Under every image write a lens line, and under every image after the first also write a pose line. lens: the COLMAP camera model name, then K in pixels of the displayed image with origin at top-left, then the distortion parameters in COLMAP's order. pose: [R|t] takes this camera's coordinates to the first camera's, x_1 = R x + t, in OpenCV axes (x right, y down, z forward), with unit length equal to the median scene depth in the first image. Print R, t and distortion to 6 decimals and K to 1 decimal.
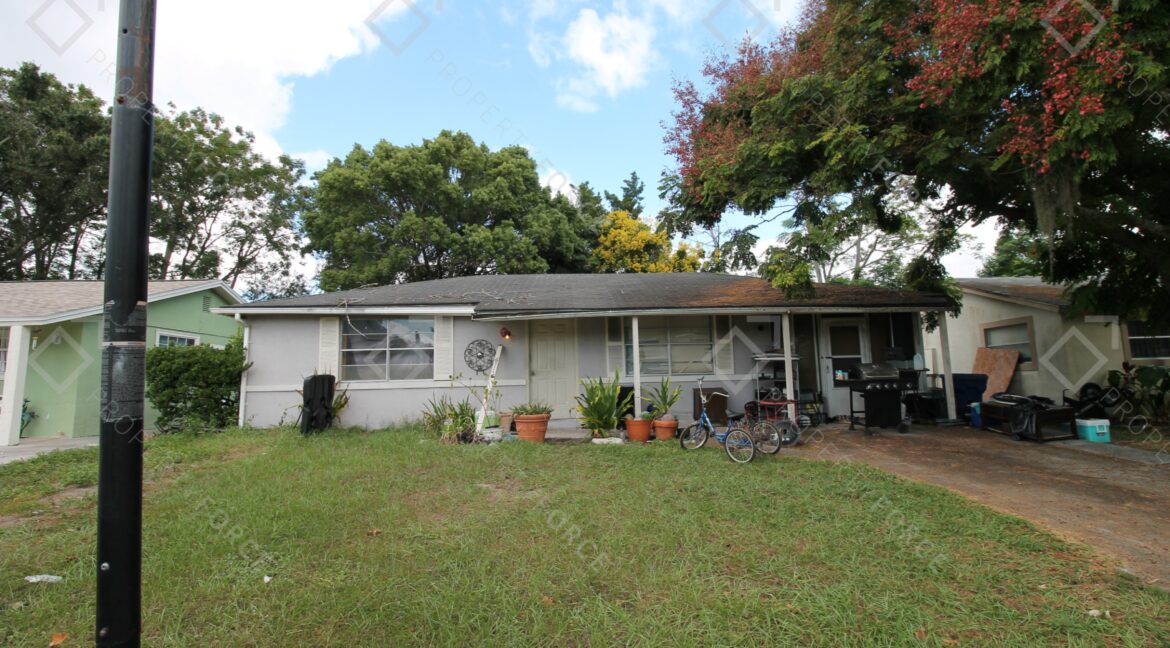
lens RADIAL K [[552.5, 0, 590.5], [0, 552.5, 311.5], [0, 0, 1]] dist [0.012599, -0.017487]
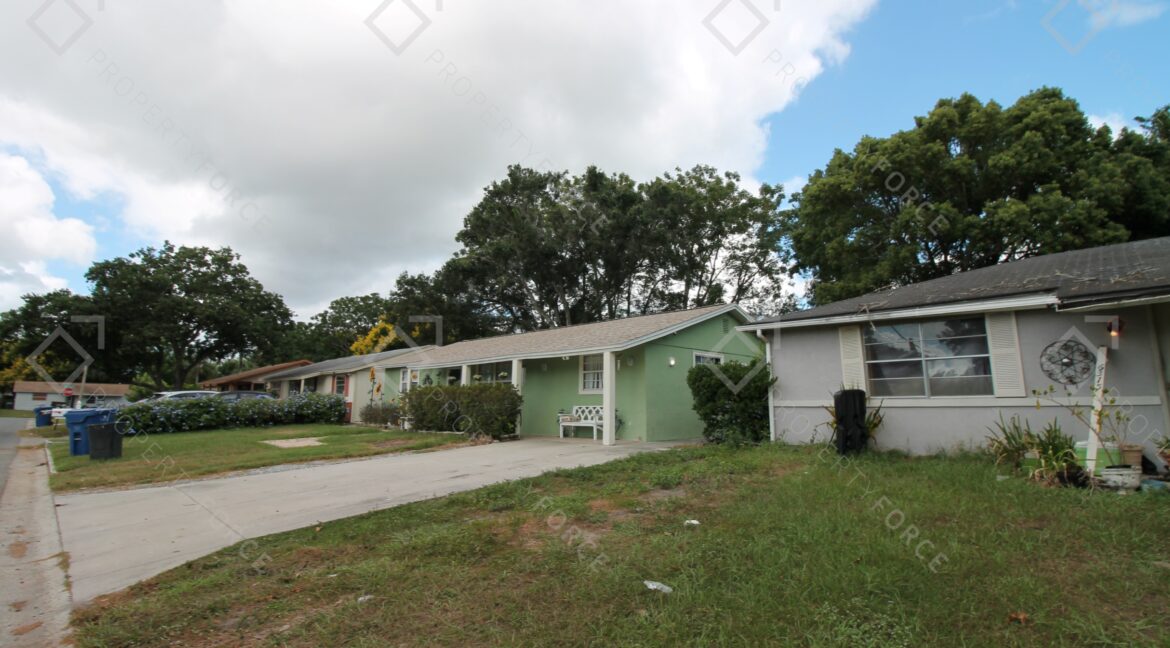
lens RADIAL K [[552.5, 0, 590.5], [0, 552.5, 311.5], [0, 0, 1]] dist [0.012599, -0.017487]
pose [[0.676950, -0.104990, -0.728502, -0.042068], [0.082044, 0.994369, -0.067068, 0.005607], [0.731442, -0.014368, 0.681752, 0.031597]]
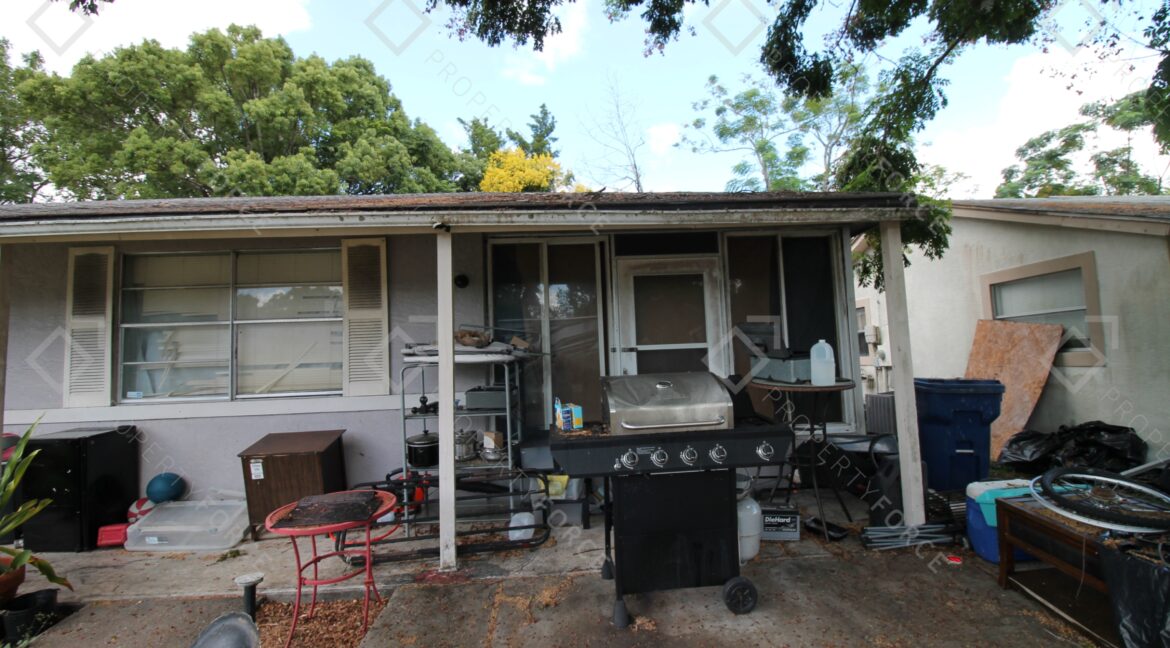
lens RADIAL K [[552.5, 0, 590.5], [0, 552.5, 311.5], [0, 0, 1]] dist [0.012599, -0.017487]
pose [[0.999811, -0.014974, 0.012390, 0.191305], [0.014448, 0.999034, 0.041494, 0.017652], [-0.013000, -0.041307, 0.999062, 0.281808]]
